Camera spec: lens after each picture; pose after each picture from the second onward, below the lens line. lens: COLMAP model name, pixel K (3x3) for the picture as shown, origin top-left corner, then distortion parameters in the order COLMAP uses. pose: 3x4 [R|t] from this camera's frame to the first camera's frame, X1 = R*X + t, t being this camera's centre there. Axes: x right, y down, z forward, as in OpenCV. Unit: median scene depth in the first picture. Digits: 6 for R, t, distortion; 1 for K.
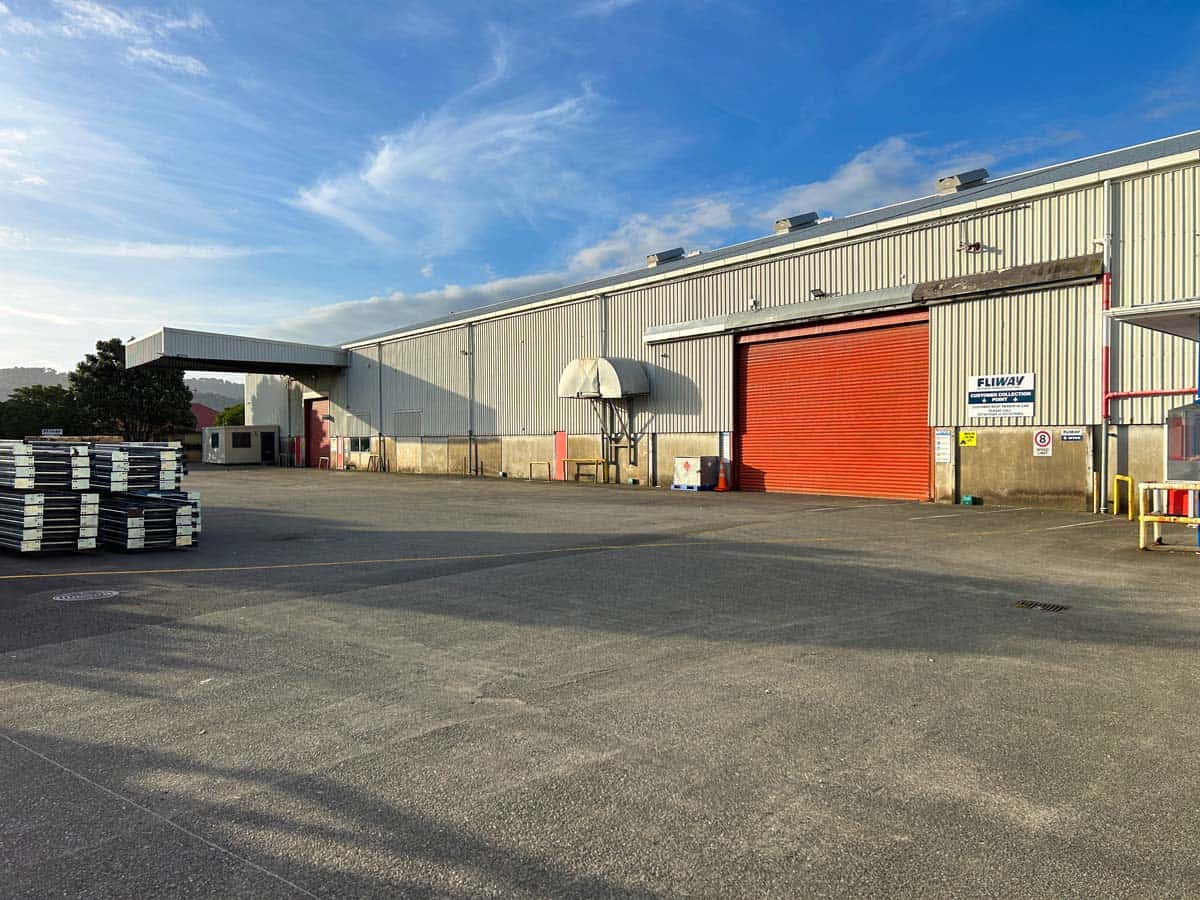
lens RADIAL K [[914.8, 0, 600.0], [0, 914.8, 450.0], [0, 0, 1]] dist [0.034603, -0.006754]
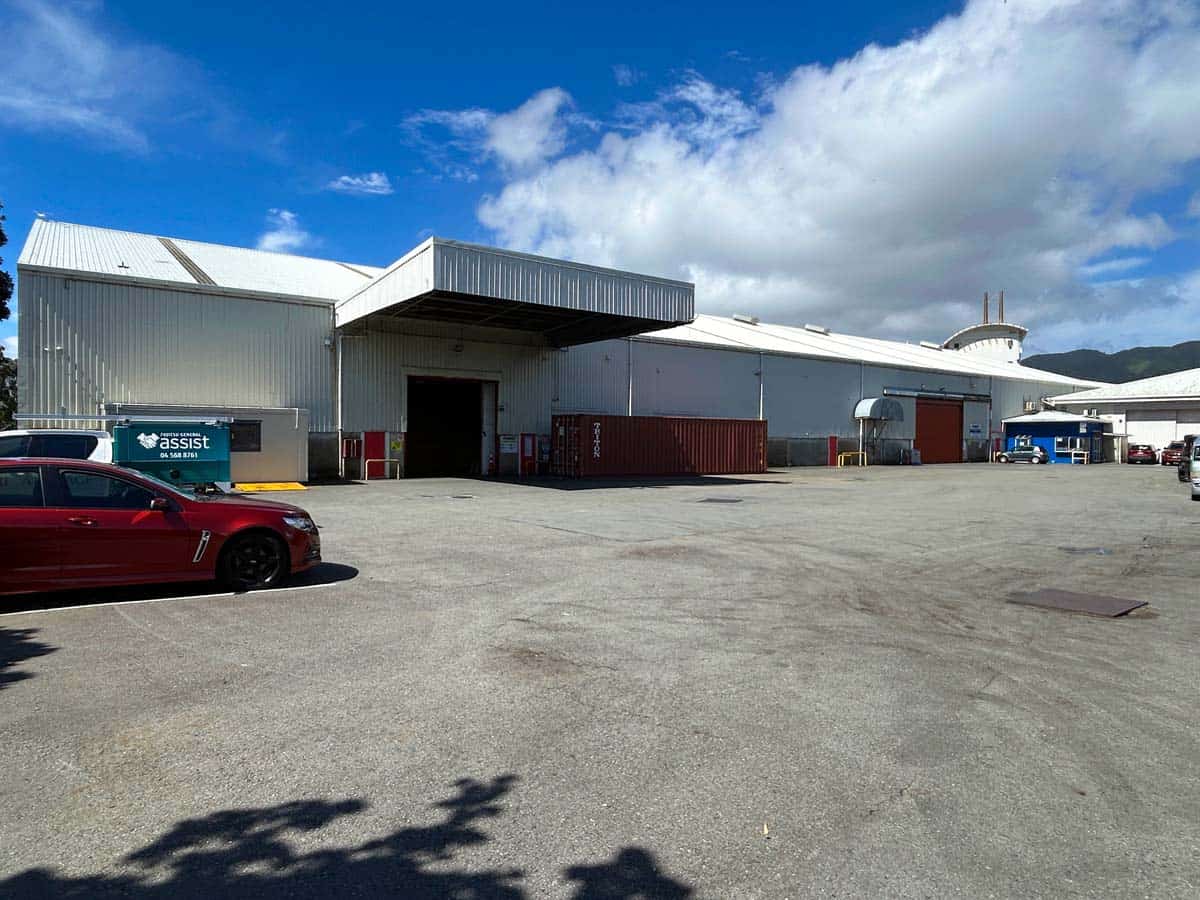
lens RADIAL K [[758.3, 0, 600.0], [0, 758.3, 450.0], [0, 0, 1]] dist [0.042780, -0.059552]
pose [[-0.005171, -0.008335, 0.999952, -2.404163], [0.005390, 0.999951, 0.008363, -0.017251], [-0.999972, 0.005433, -0.005126, 2.403109]]
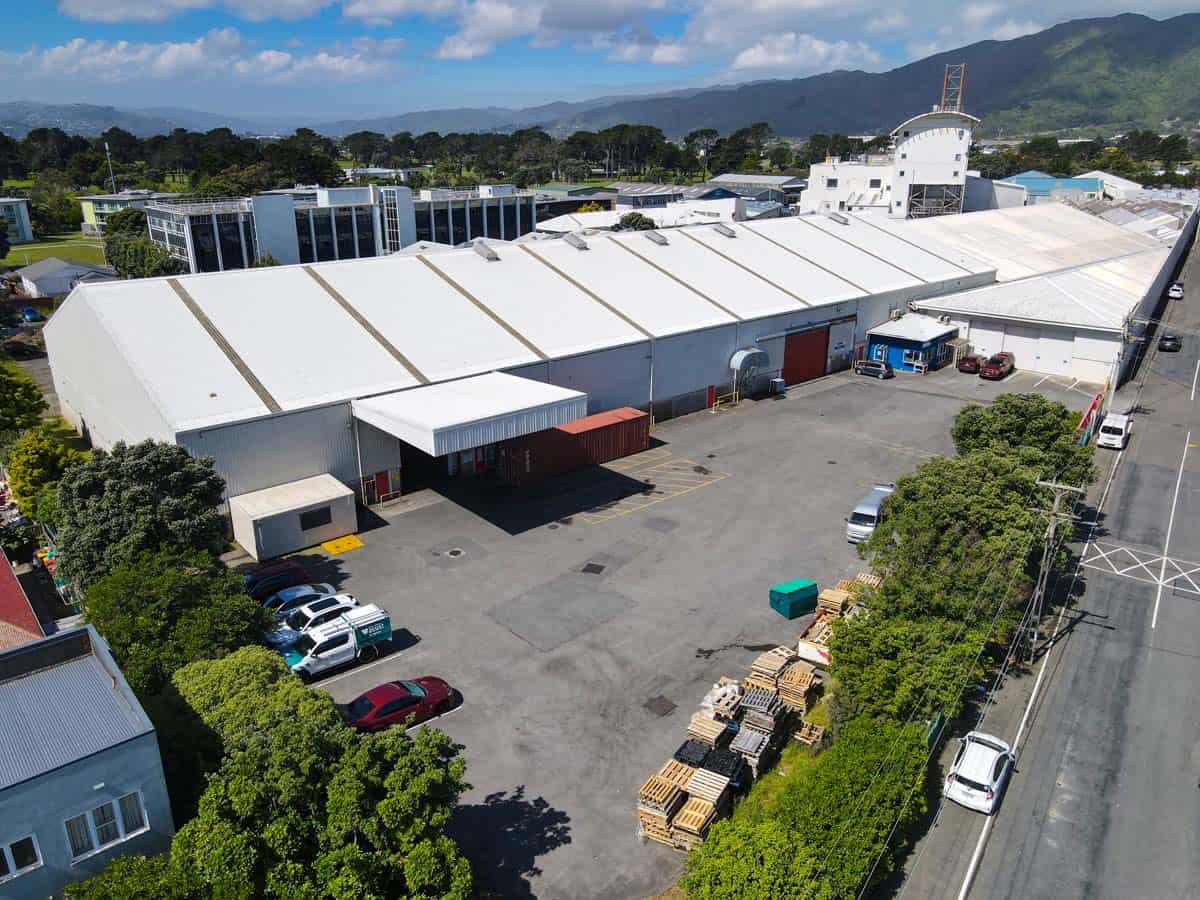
lens RADIAL K [[914.8, 0, 600.0], [0, 914.8, 450.0], [0, 0, 1]] dist [0.034603, -0.006754]
pose [[-0.083554, -0.319832, 0.943783, -3.509002], [0.016238, 0.946532, 0.322201, -0.962274], [-0.996371, 0.042247, -0.073893, 2.386079]]
